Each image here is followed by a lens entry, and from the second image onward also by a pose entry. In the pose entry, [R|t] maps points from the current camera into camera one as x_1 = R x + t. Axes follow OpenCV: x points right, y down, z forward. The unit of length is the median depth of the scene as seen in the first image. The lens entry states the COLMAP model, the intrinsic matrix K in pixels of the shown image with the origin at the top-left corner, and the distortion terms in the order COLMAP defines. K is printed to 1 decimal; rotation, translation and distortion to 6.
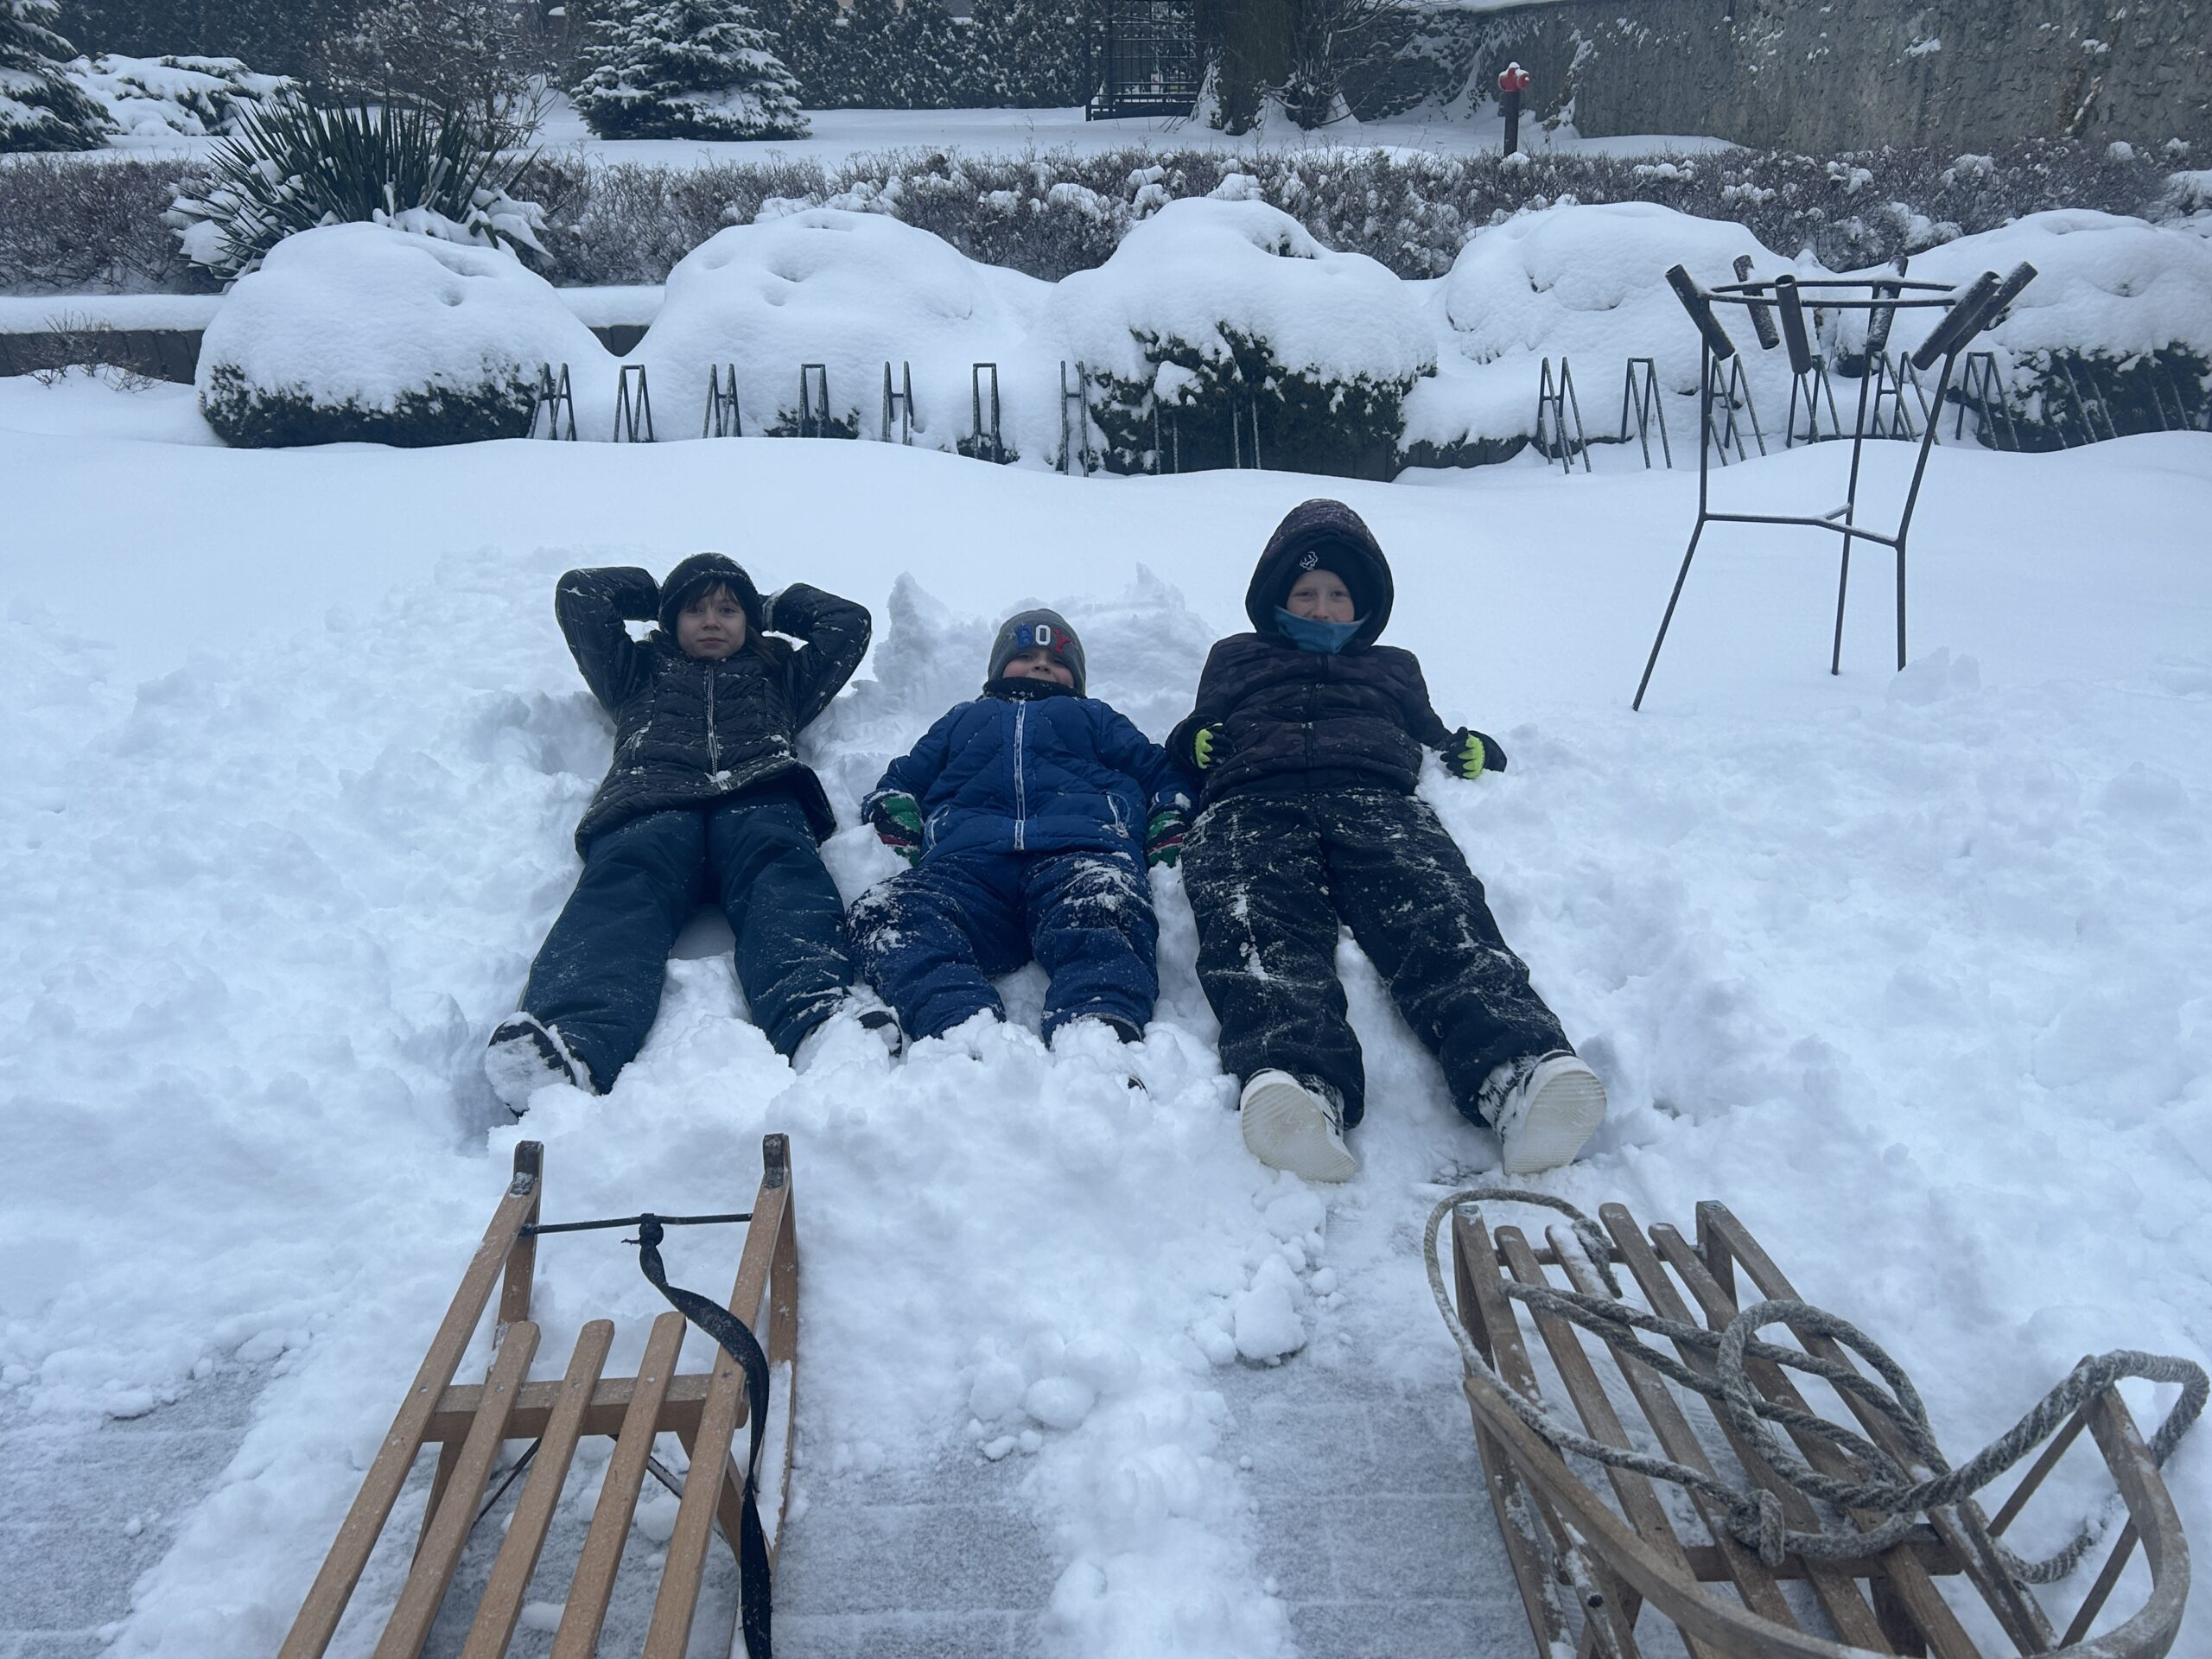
lens RADIAL K [[1863.3, 0, 1100.5], [0, 1863.3, 833.3], [0, 0, 1]] dist [0.041833, -0.017783]
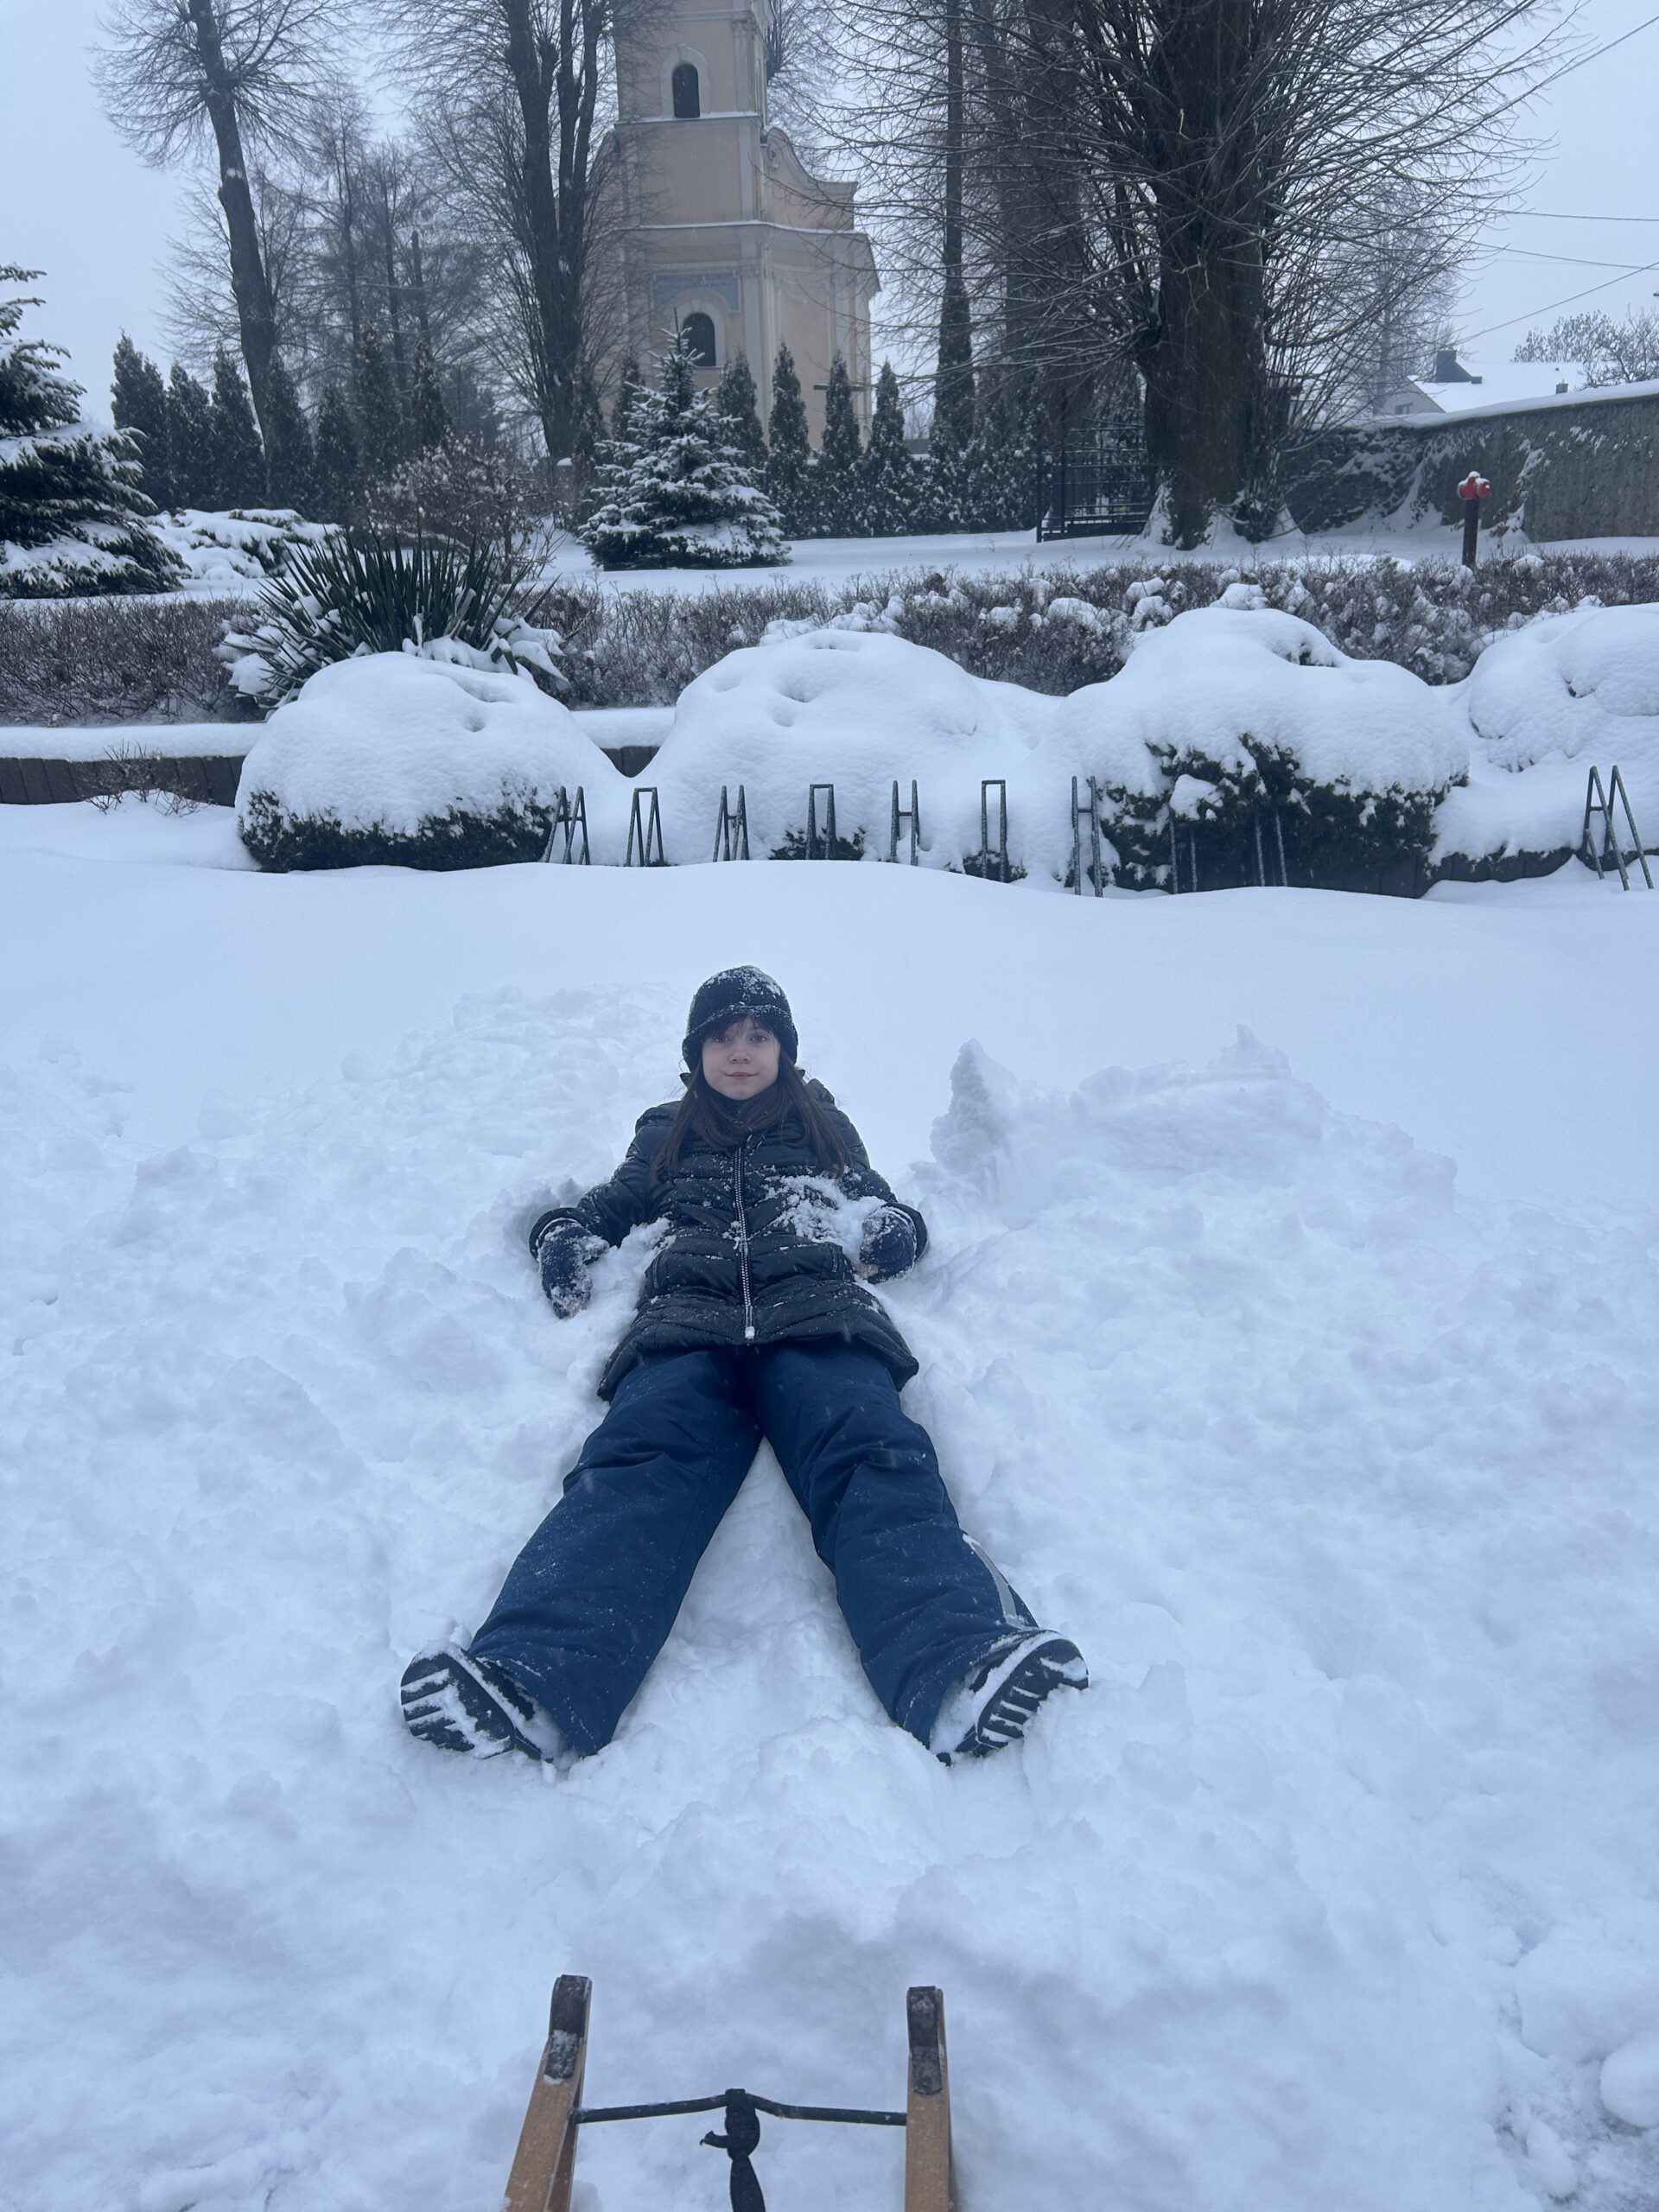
lens RADIAL K [[1667.3, 0, 829.5], [0, 1667.3, 1106.0], [0, 0, 1]] dist [0.036316, -0.004296]
pose [[0.993507, 0.011276, -0.113210, -0.038857], [-0.015919, 0.999065, -0.040190, -0.035660], [0.112651, 0.041731, 0.992758, 0.102656]]
